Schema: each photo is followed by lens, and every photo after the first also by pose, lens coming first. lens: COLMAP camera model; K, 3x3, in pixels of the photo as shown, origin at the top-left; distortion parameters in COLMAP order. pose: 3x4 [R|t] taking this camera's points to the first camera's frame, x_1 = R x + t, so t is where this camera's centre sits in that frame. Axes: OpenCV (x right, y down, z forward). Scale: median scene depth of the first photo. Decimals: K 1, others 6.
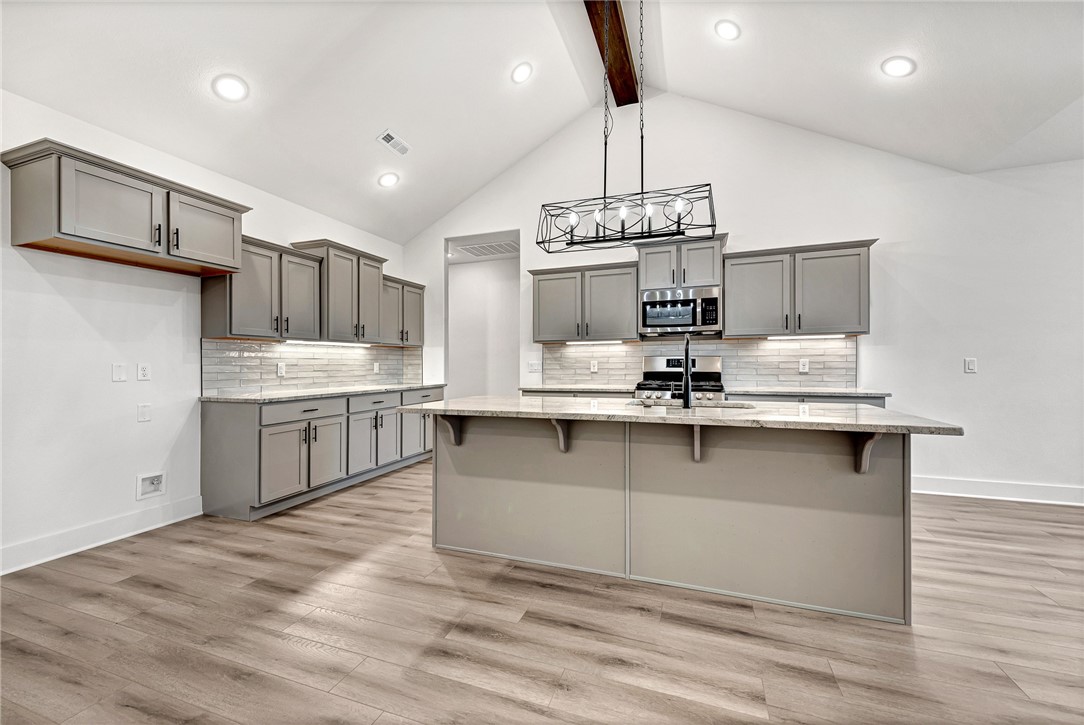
lens RADIAL K [[433.1, 0, 543.5], [0, 433.1, 358.2], [0, 0, 1]] dist [0.007861, -0.000424]
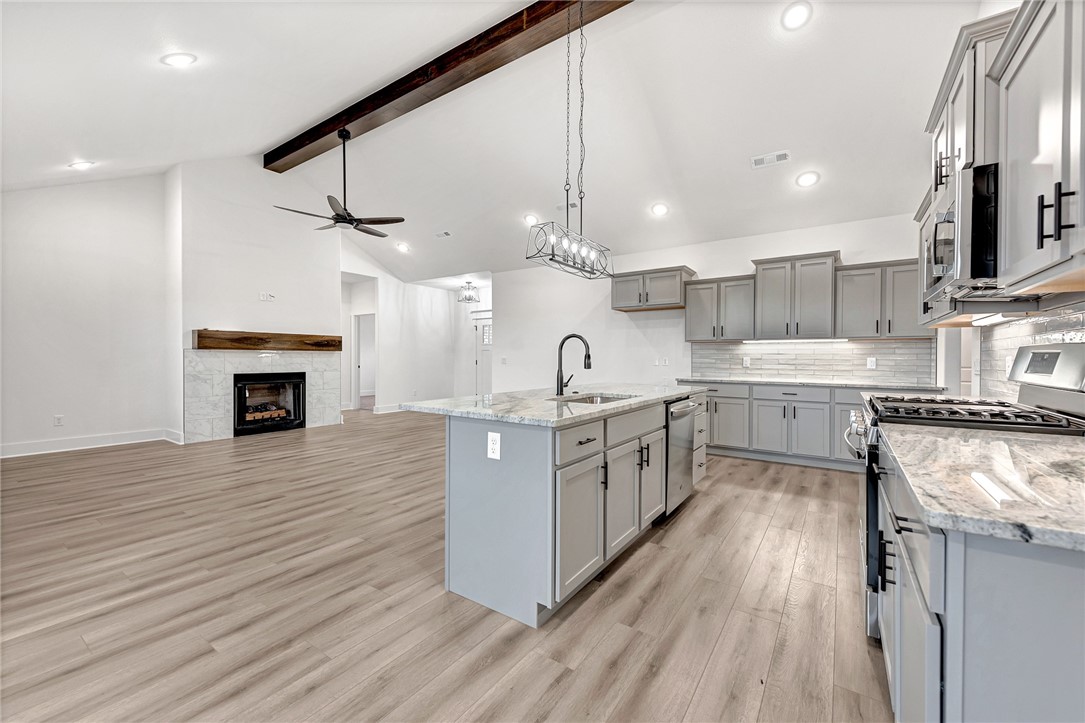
lens RADIAL K [[429.7, 0, 542.9], [0, 429.7, 363.4], [0, 0, 1]] dist [0.015421, -0.005346]
pose [[-0.249722, 0.017279, -0.968164, 0.918625], [0.010046, 0.999833, 0.015253, 0.002469], [0.968266, -0.005917, -0.249853, 0.756947]]
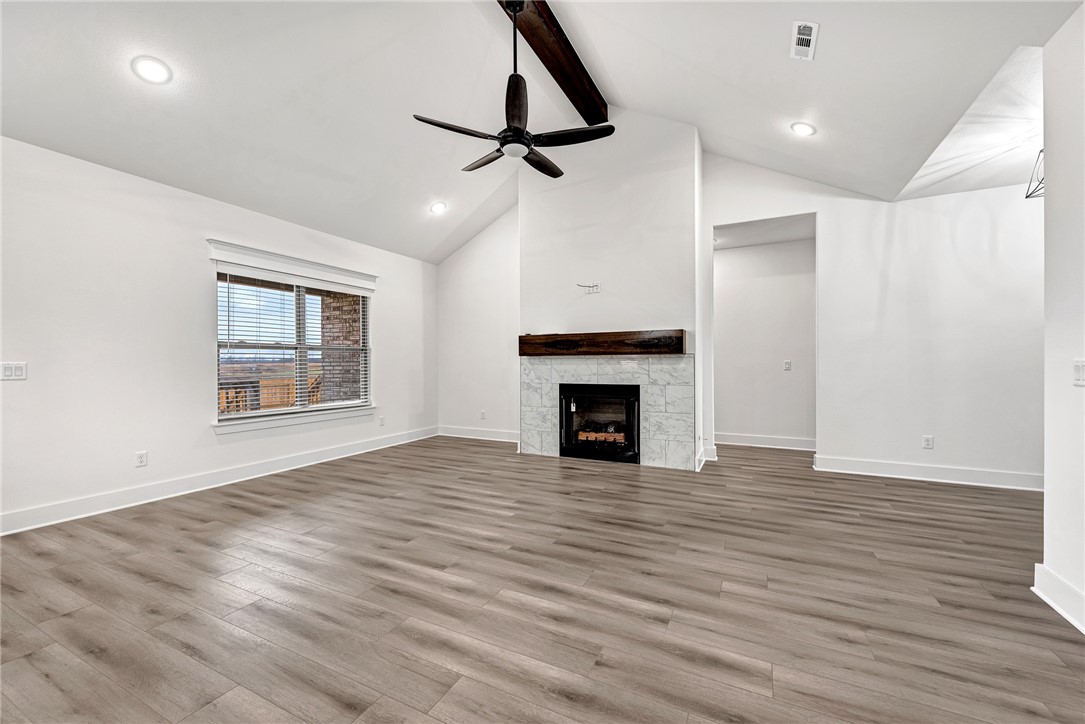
lens RADIAL K [[429.7, 0, 542.9], [0, 429.7, 363.9], [0, 0, 1]] dist [0.015421, -0.005346]
pose [[-0.993254, 0.010083, 0.115523, -0.442598], [0.008681, 0.999882, -0.012637, 0.007966], [-0.115637, -0.011549, -0.993224, 0.632898]]
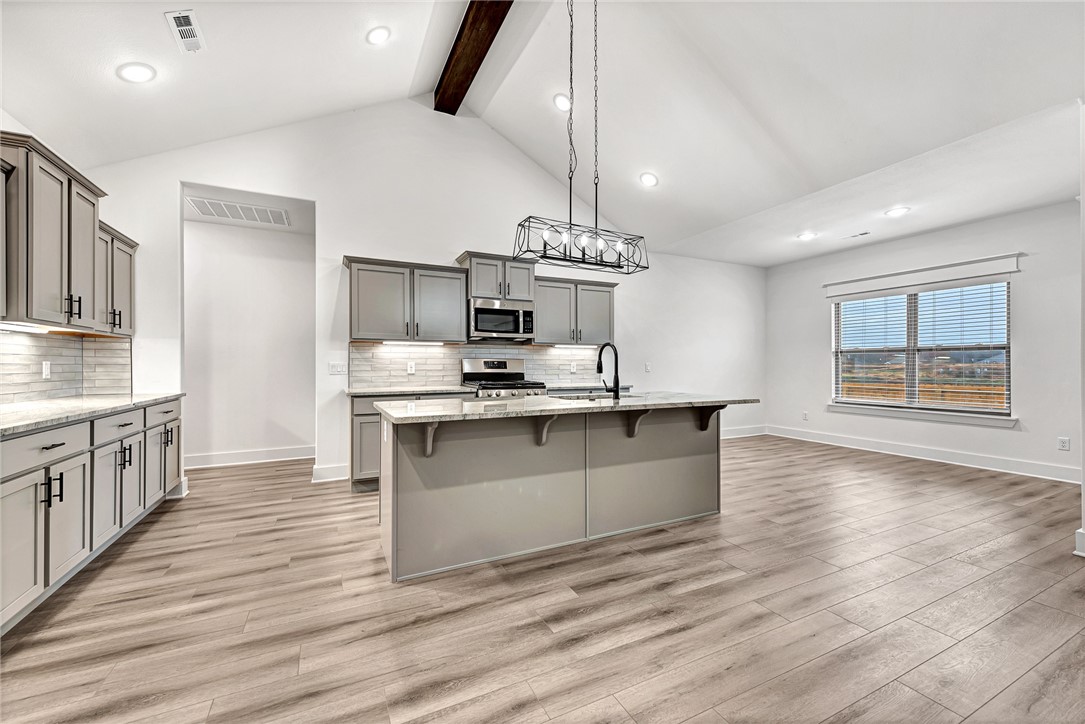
lens RADIAL K [[429.7, 0, 542.9], [0, 429.7, 363.9], [0, 0, 1]] dist [0.015421, -0.005346]
pose [[0.690059, 0.006536, 0.723723, -0.468986], [-0.014364, 0.999886, 0.004667, 0.002099], [-0.723610, -0.013616, 0.690074, 0.154214]]
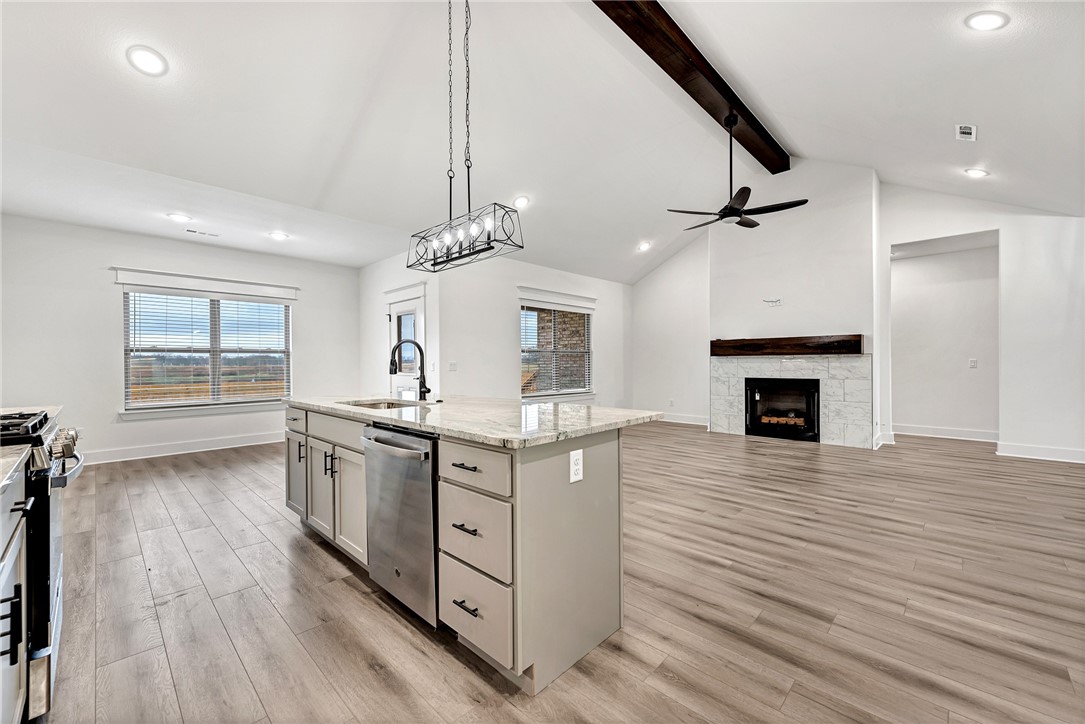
lens RADIAL K [[429.7, 0, 542.9], [0, 429.7, 363.9], [0, 0, 1]] dist [0.015421, -0.005346]
pose [[-0.912934, 0.009565, 0.407995, -0.300652], [0.004652, 0.999904, -0.013034, 0.016942], [-0.408080, -0.010002, -0.912891, 1.197607]]
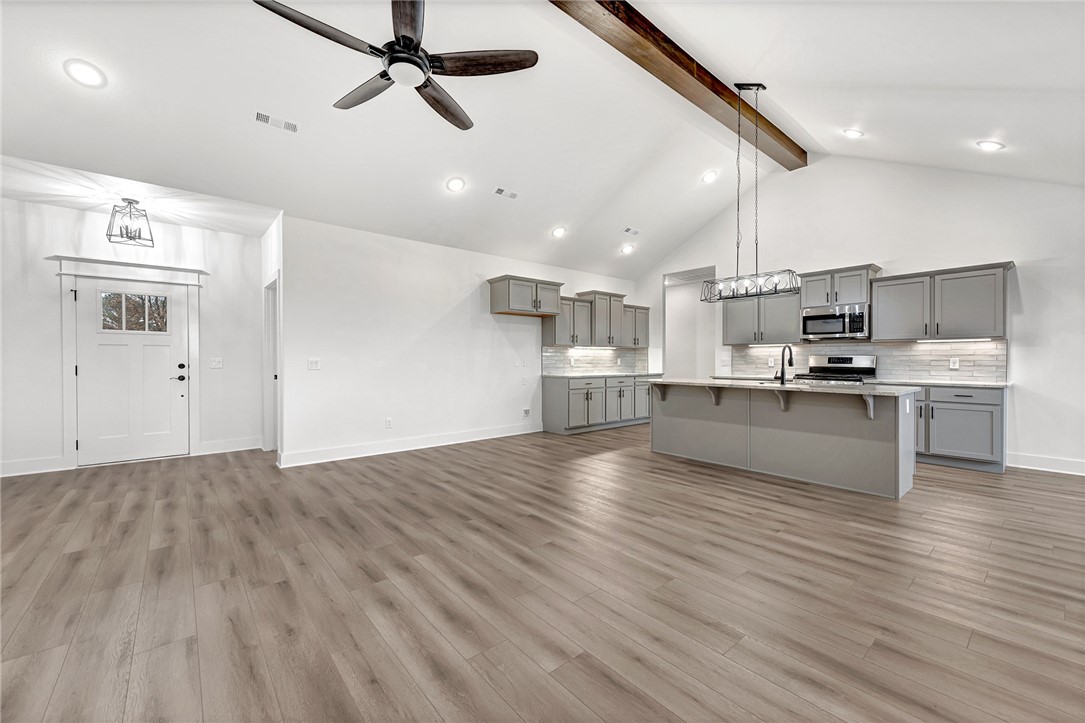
lens RADIAL K [[429.7, 0, 542.9], [0, 429.7, 363.4], [0, 0, 1]] dist [0.015421, -0.005346]
pose [[0.868204, 0.010904, -0.496088, 0.210106], [0.001275, 0.999706, 0.024206, -0.014802], [0.496206, -0.021648, 0.867935, -0.688641]]
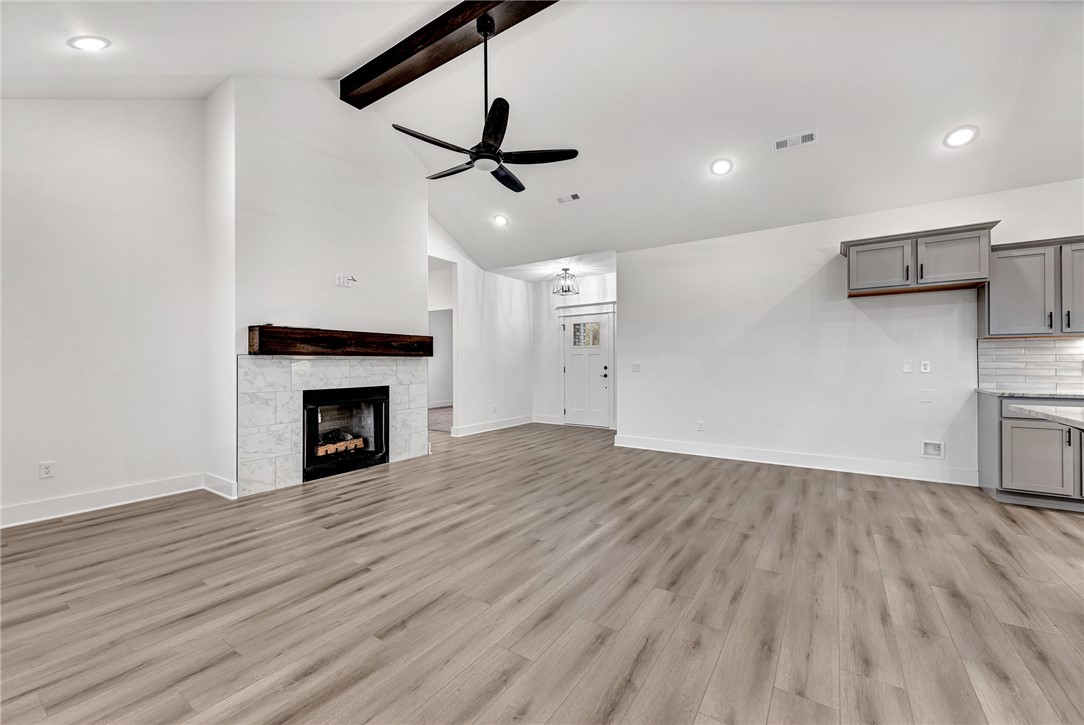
lens RADIAL K [[432.1, 0, 540.5], [0, 432.1, 362.0], [0, 0, 1]] dist [0.014772, -0.005404]
pose [[-0.241577, 0.003880, -0.970374, 0.587489], [0.019634, 0.999807, -0.000890, -0.005766], [0.970183, -0.019268, -0.241607, 0.112823]]
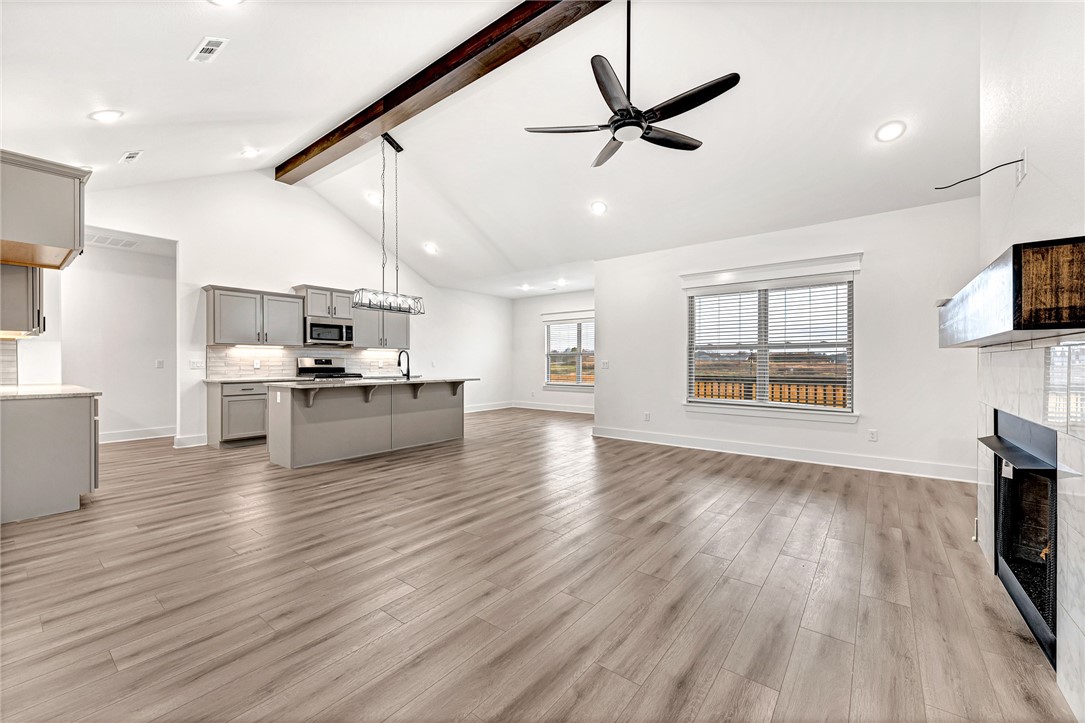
lens RADIAL K [[429.7, 0, 542.9], [0, 429.7, 363.4], [0, 0, 1]] dist [0.015421, -0.005346]
pose [[0.306221, 0.003462, 0.951954, -1.110323], [-0.016271, 0.999866, 0.001598, 0.000851], [-0.951821, -0.015978, 0.306236, -0.320552]]
